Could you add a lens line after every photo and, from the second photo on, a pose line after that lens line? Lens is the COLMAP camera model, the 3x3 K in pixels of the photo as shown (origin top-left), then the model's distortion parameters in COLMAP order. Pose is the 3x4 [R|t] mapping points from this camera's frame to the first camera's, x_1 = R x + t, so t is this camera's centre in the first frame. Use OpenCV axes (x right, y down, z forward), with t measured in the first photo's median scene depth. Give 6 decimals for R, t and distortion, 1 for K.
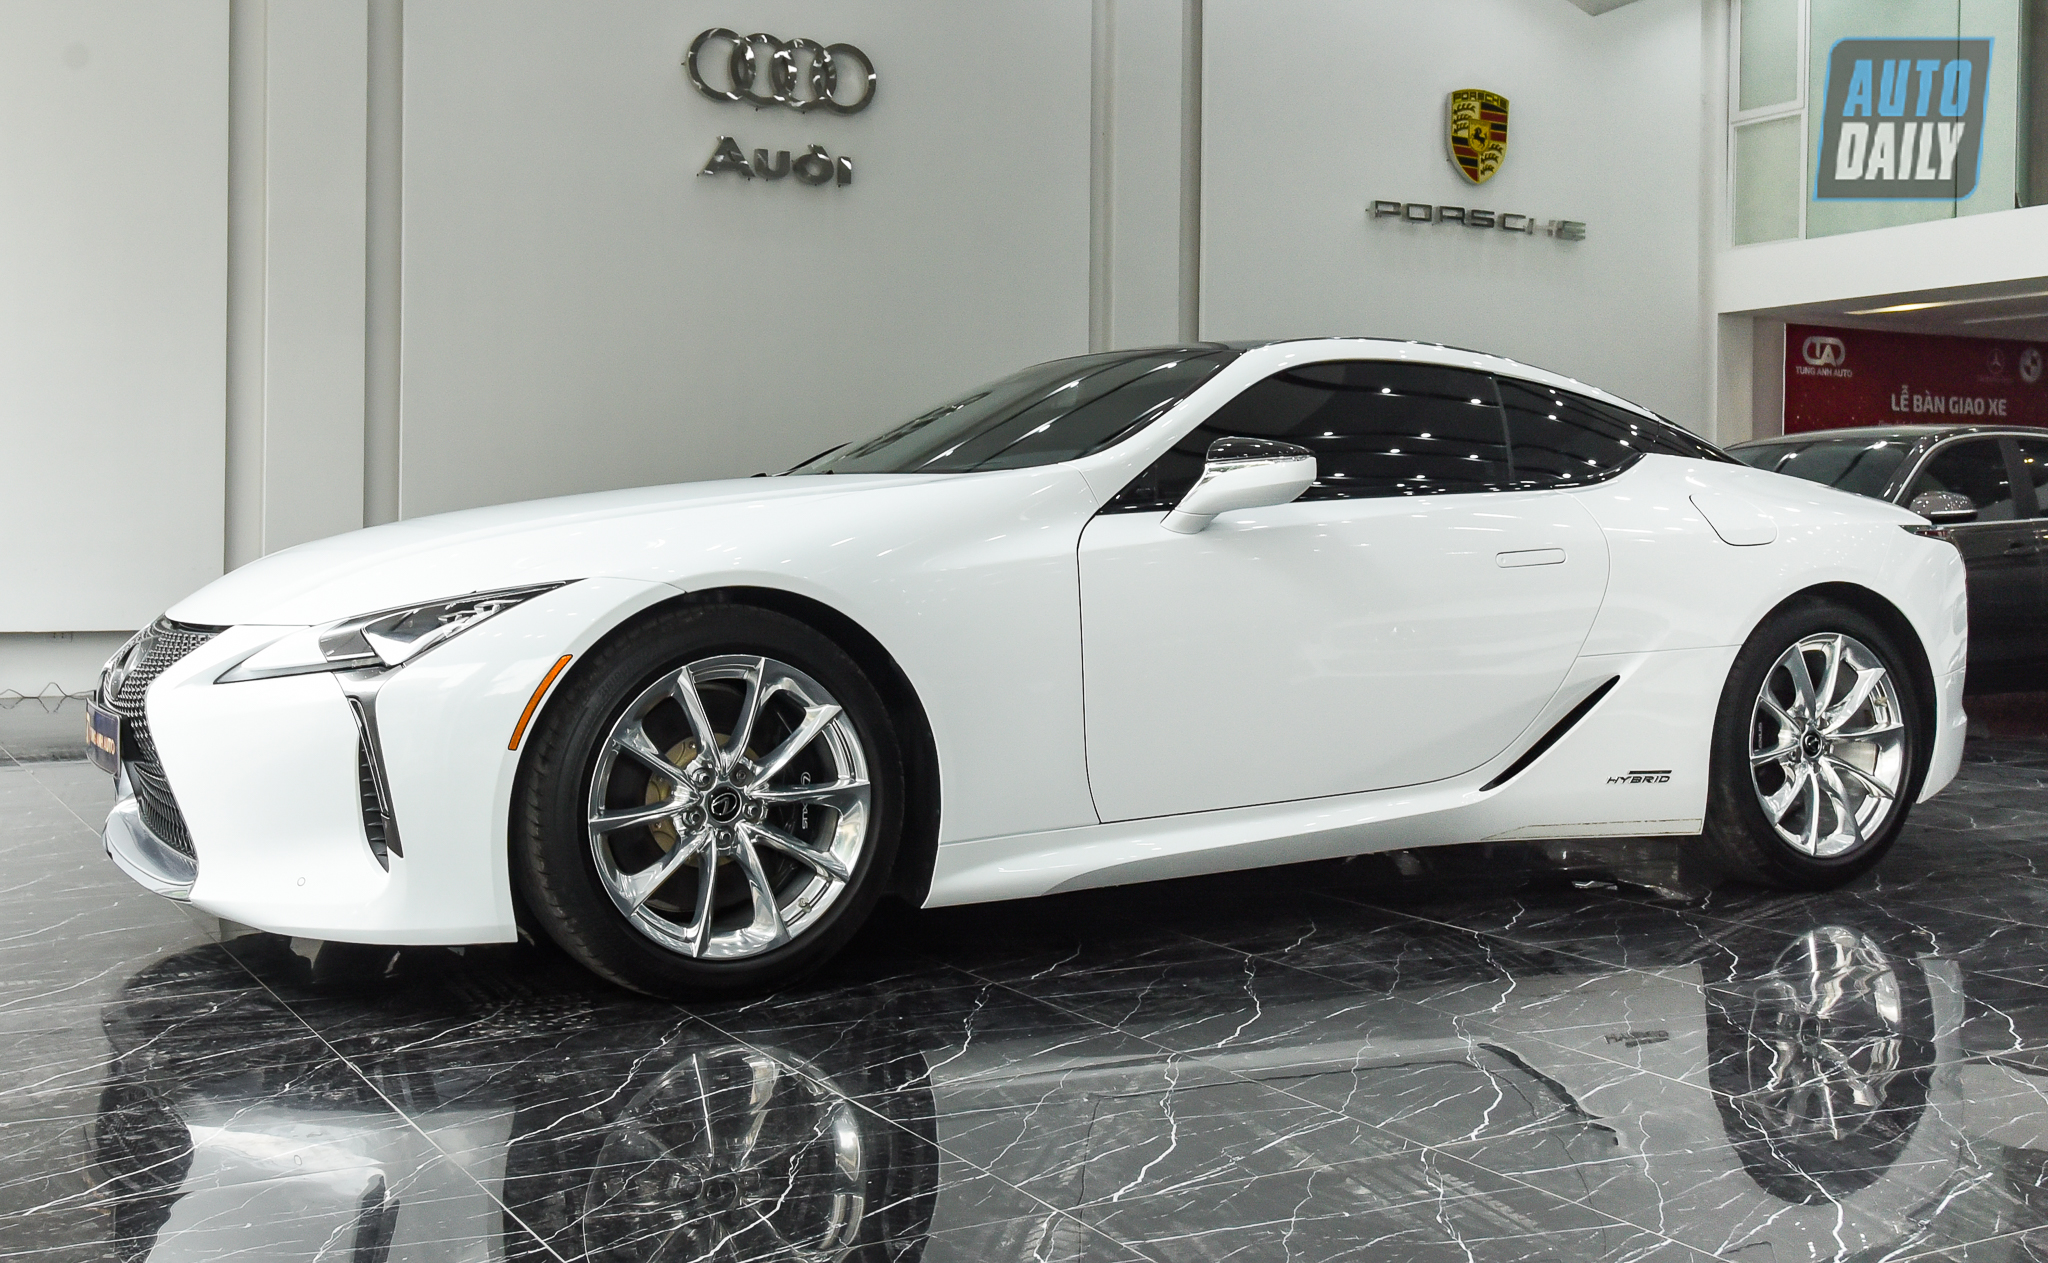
lens RADIAL K [[2191.2, 0, 961.0], [0, 2191.2, 564.0], [0, 0, 1]] dist [0.064971, -0.074563]
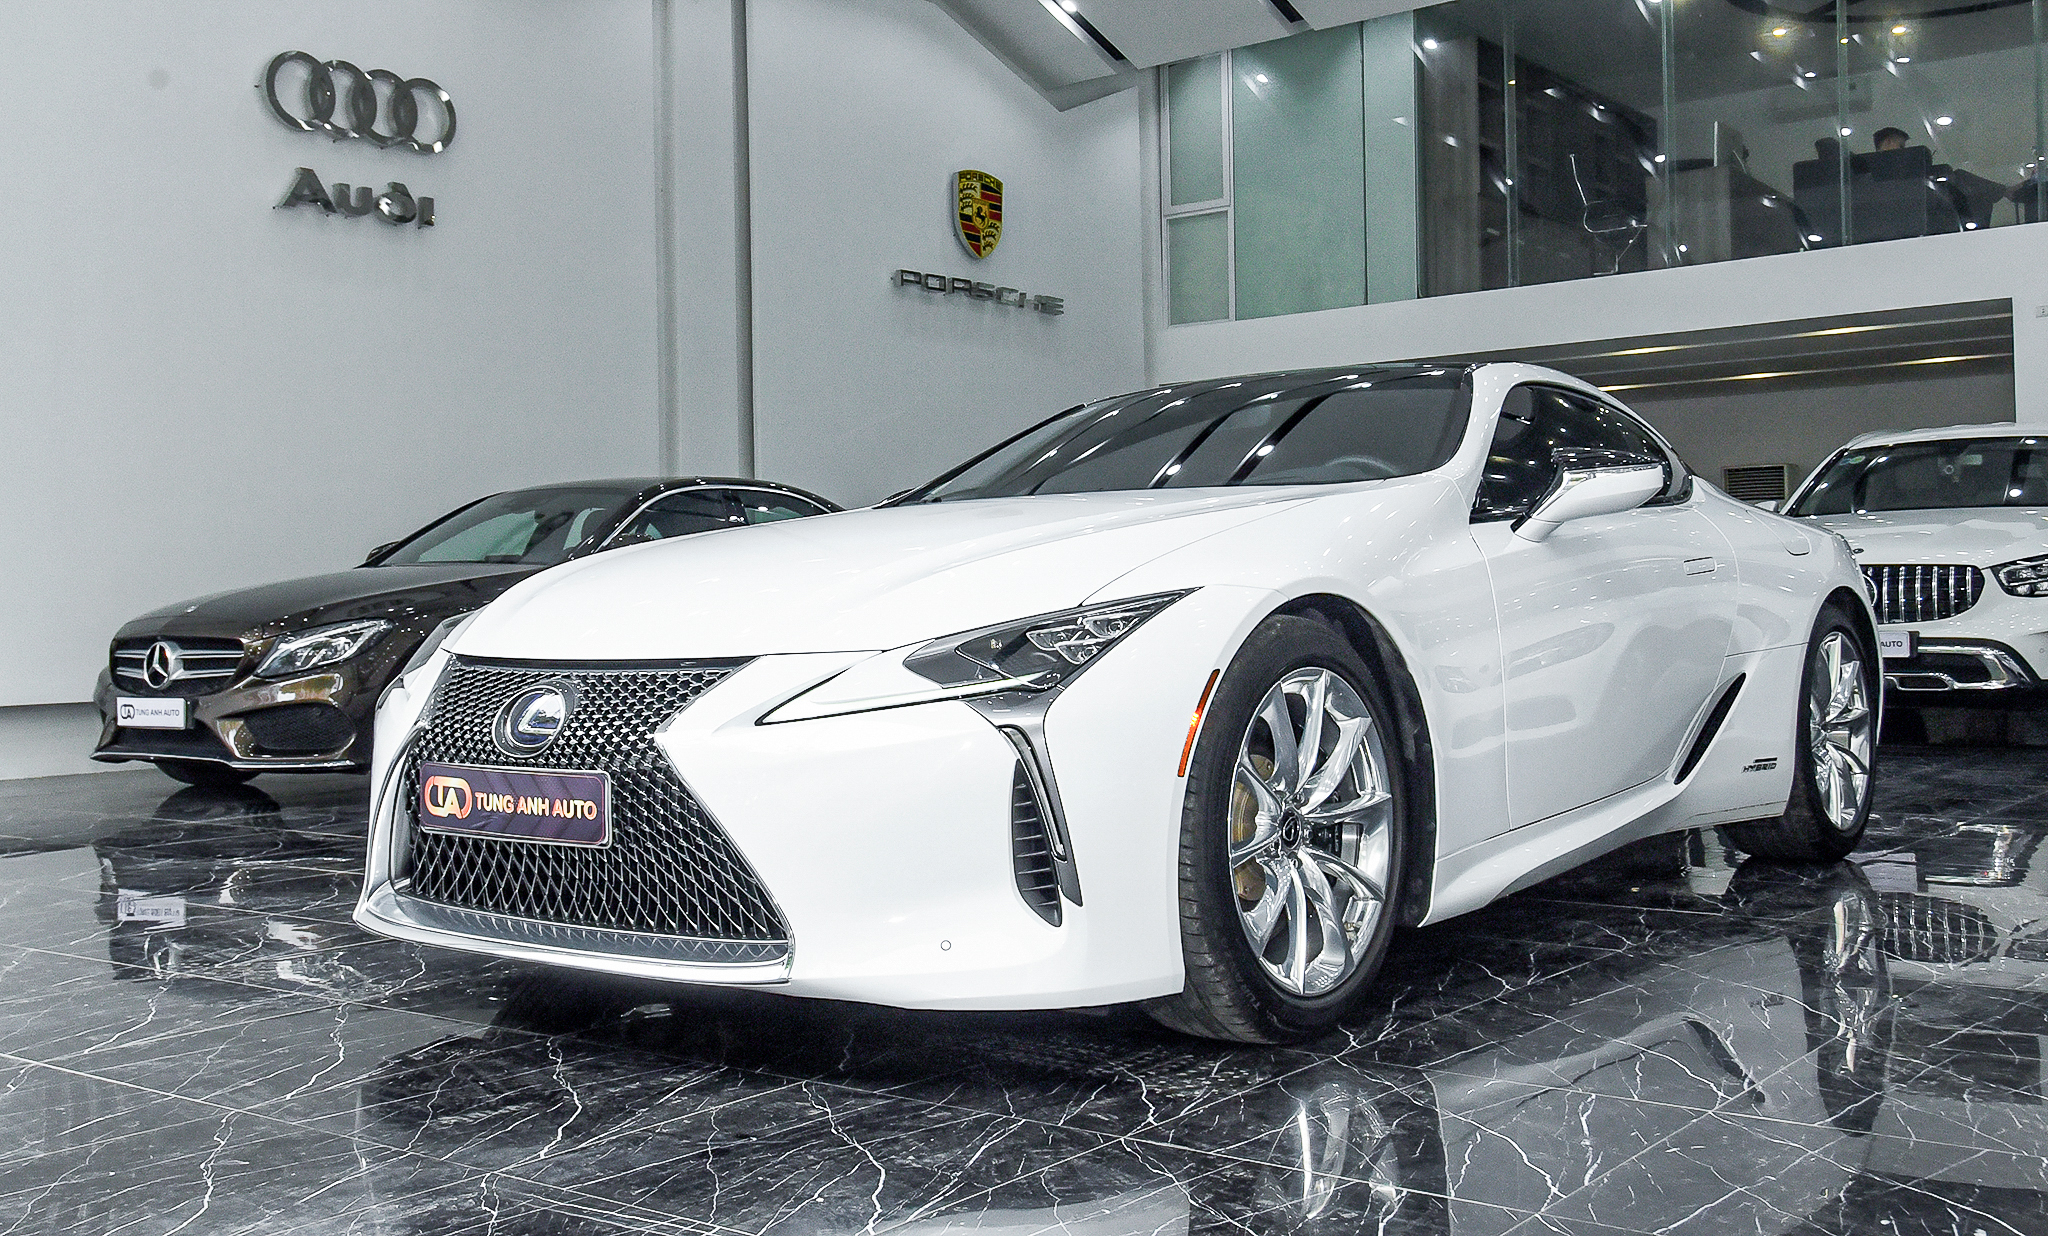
lens RADIAL K [[2091.1, 0, 1017.6], [0, 2091.1, 569.6], [0, 0, 1]] dist [0.053870, -0.023930]
pose [[0.918675, -0.017410, 0.394631, -0.444568], [0.029770, 0.999239, -0.025219, 0.014537], [-0.393891, 0.034917, 0.918494, 0.176910]]
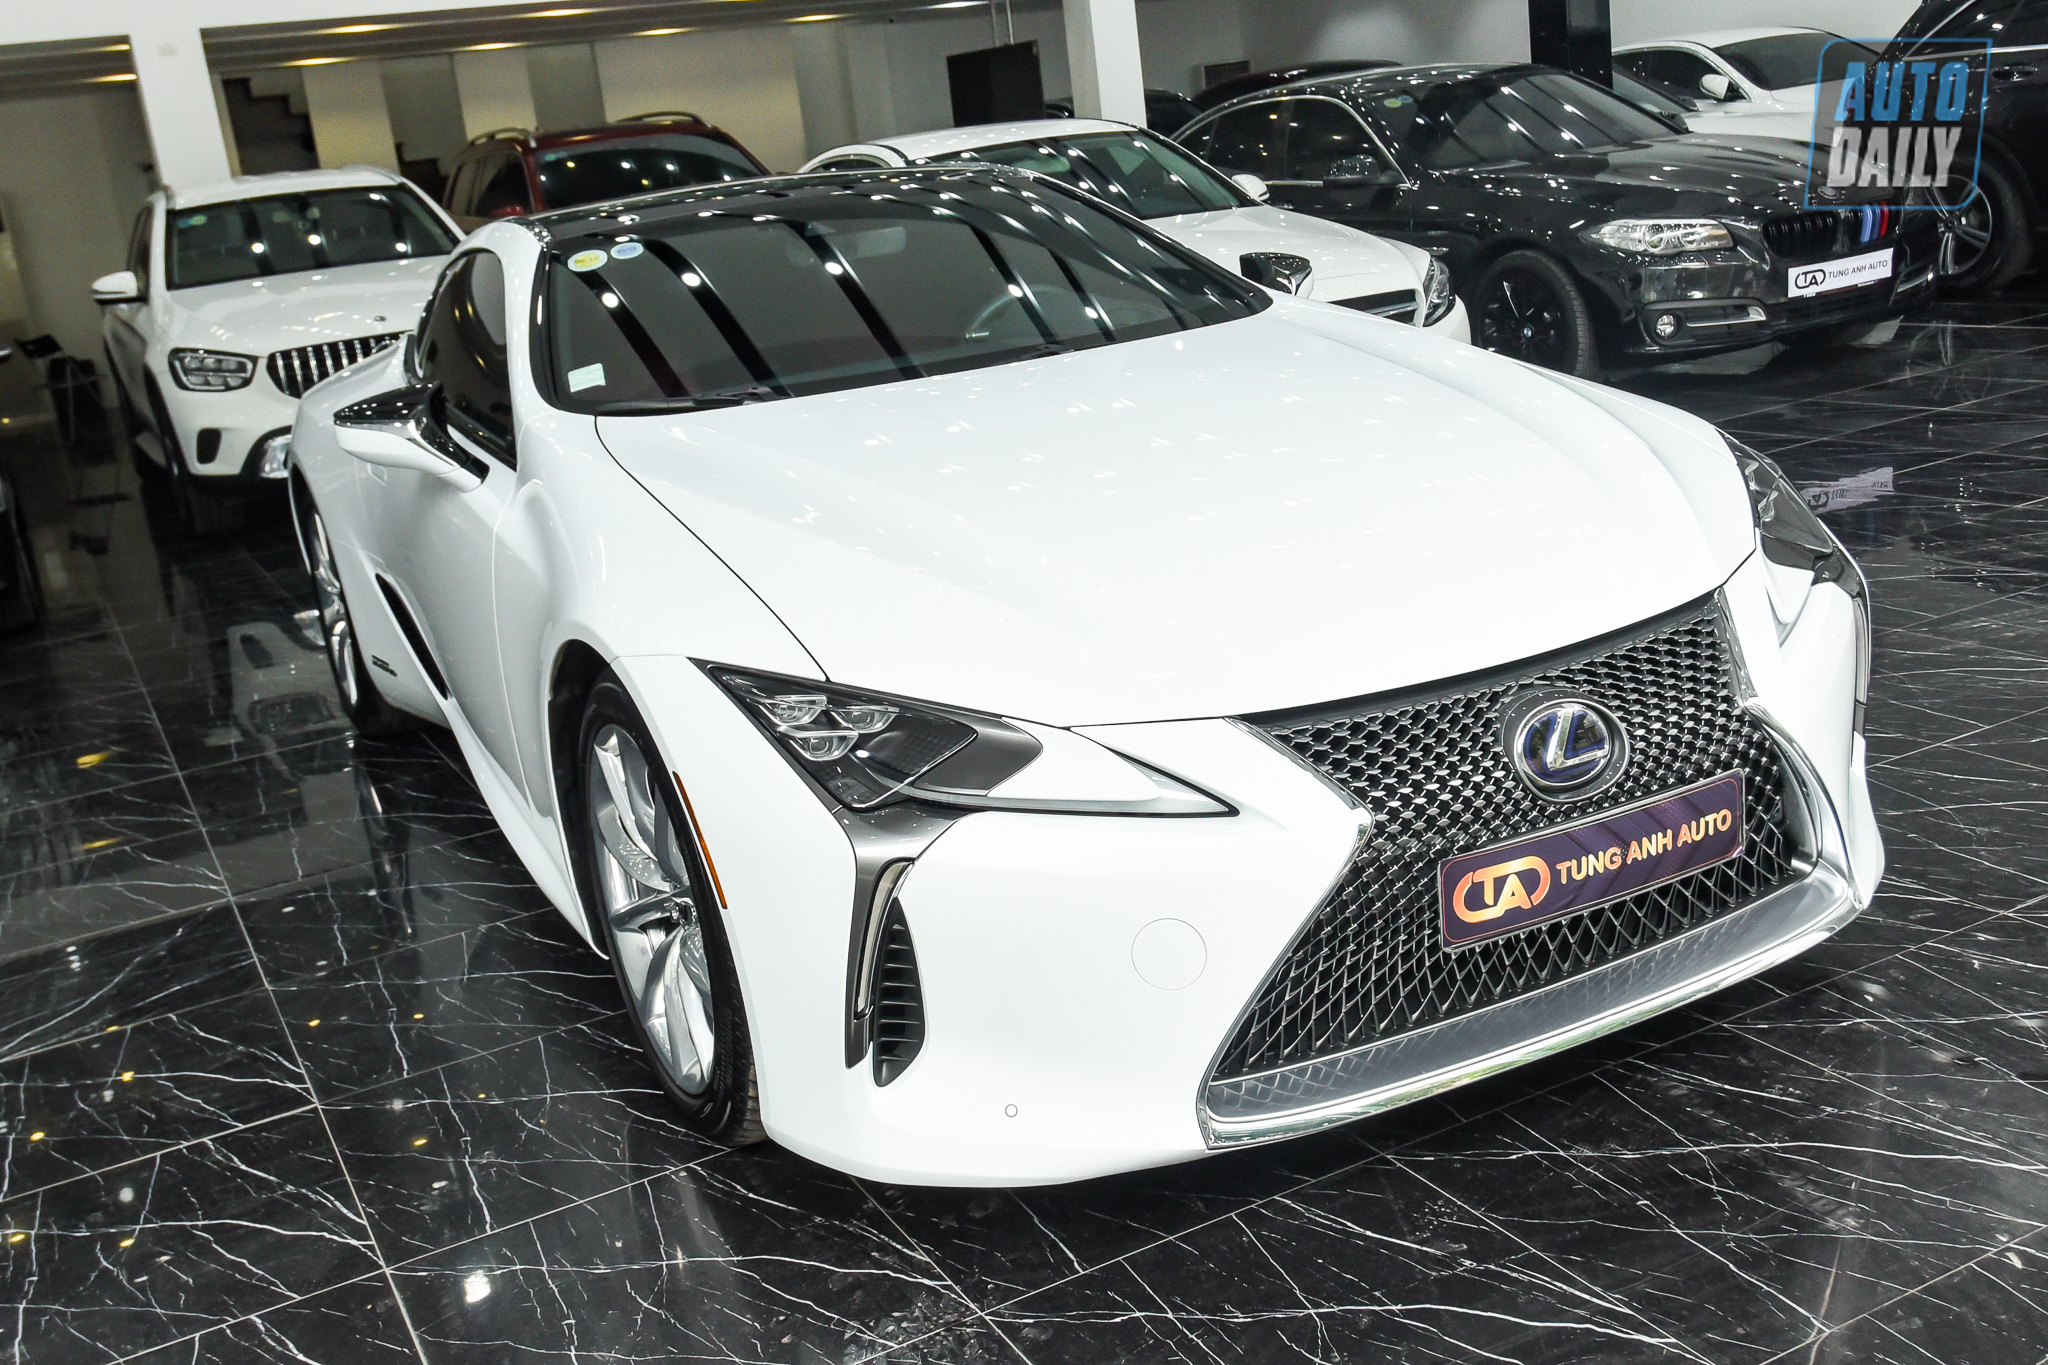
lens RADIAL K [[1994.6, 0, 1031.2], [0, 1994.6, 657.8], [0, 0, 1]] dist [0.089101, -0.157740]
pose [[0.019013, -0.263581, 0.964450, -0.785902], [0.128779, 0.957235, 0.259071, -0.121568], [-0.991491, 0.119275, 0.052143, 0.955574]]
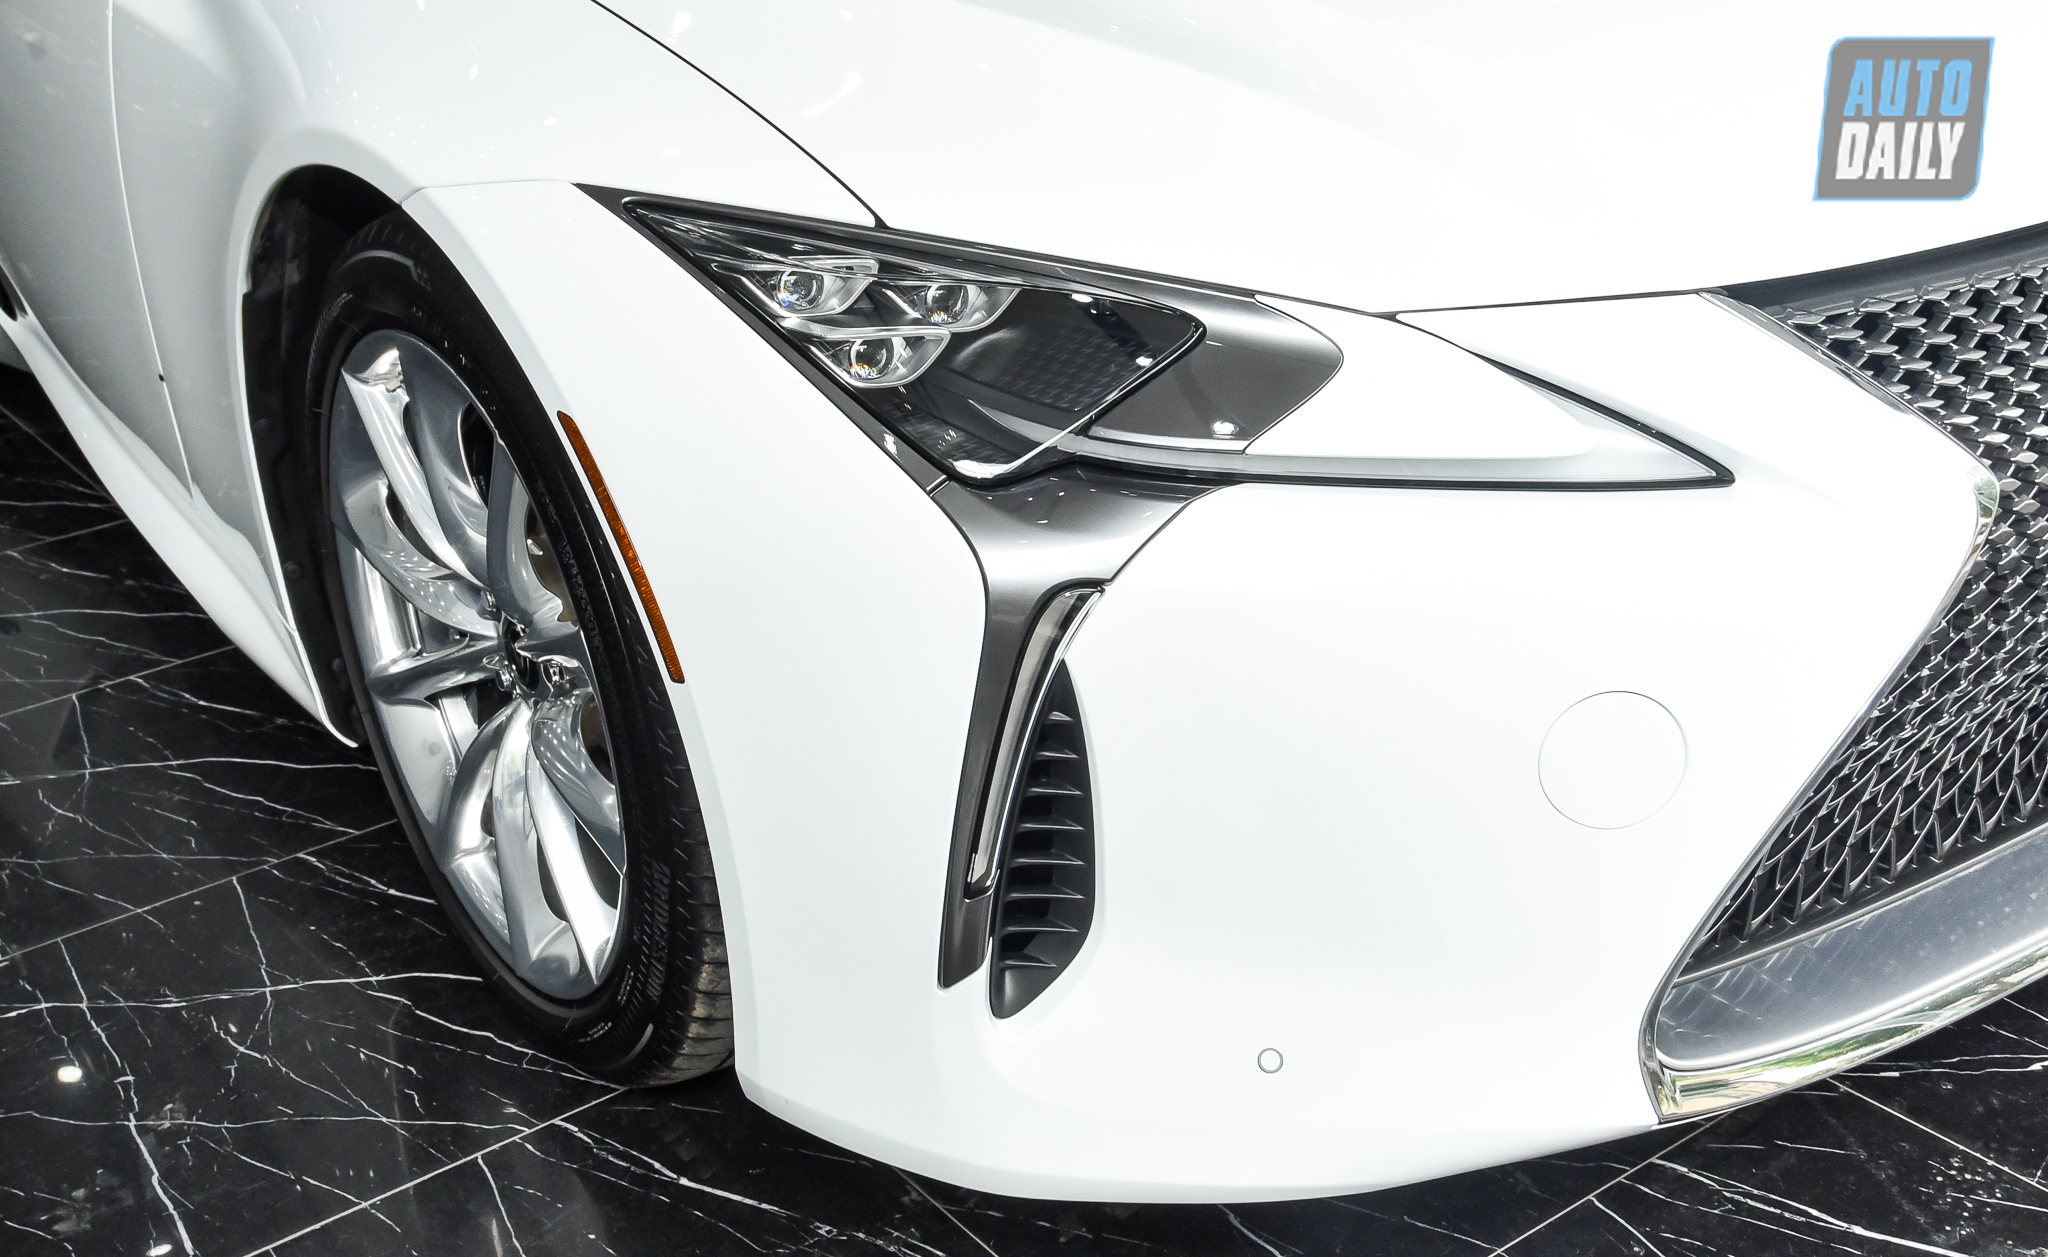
lens RADIAL K [[2191.2, 0, 961.0], [0, 2191.2, 561.0], [0, 0, 1]] dist [0.064971, -0.074563]
pose [[-0.115932, -0.366321, 0.923238, -0.579325], [0.093598, 0.921340, 0.377321, -0.058145], [-0.988837, 0.130157, -0.072526, 1.046153]]
